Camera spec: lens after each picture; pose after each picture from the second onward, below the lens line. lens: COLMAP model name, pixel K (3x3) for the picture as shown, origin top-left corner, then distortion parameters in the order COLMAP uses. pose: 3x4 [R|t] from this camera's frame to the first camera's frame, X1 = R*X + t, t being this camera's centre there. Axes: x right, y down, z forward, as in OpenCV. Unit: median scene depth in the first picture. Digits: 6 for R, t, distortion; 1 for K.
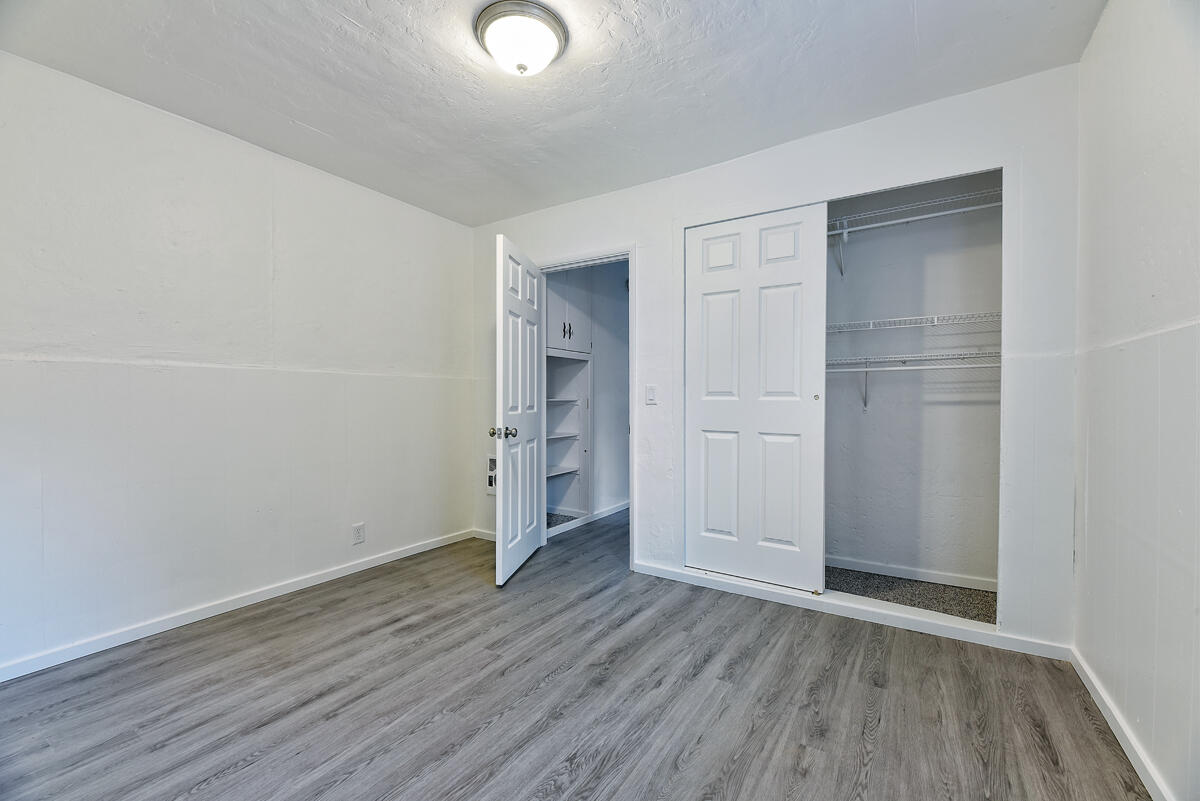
lens RADIAL K [[489.8, 0, 600.7], [0, 489.8, 402.7], [0, 0, 1]] dist [-0.002723, -0.000388]
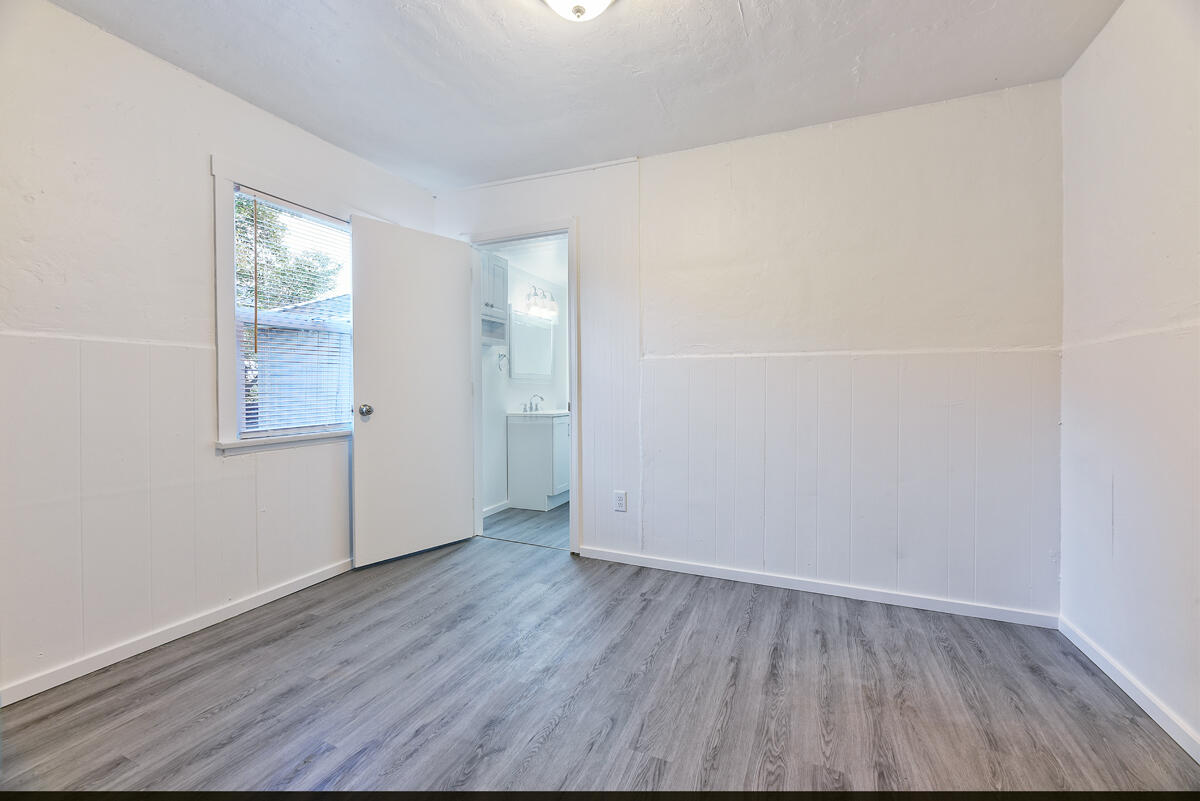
lens RADIAL K [[489.8, 0, 599.9], [0, 489.8, 394.7], [0, 0, 1]] dist [-0.002723, -0.000388]
pose [[-0.986252, 0.008023, -0.165052, -0.053630], [0.005158, 0.999829, 0.017779, -0.004132], [0.165166, 0.016683, -0.986125, 1.976681]]
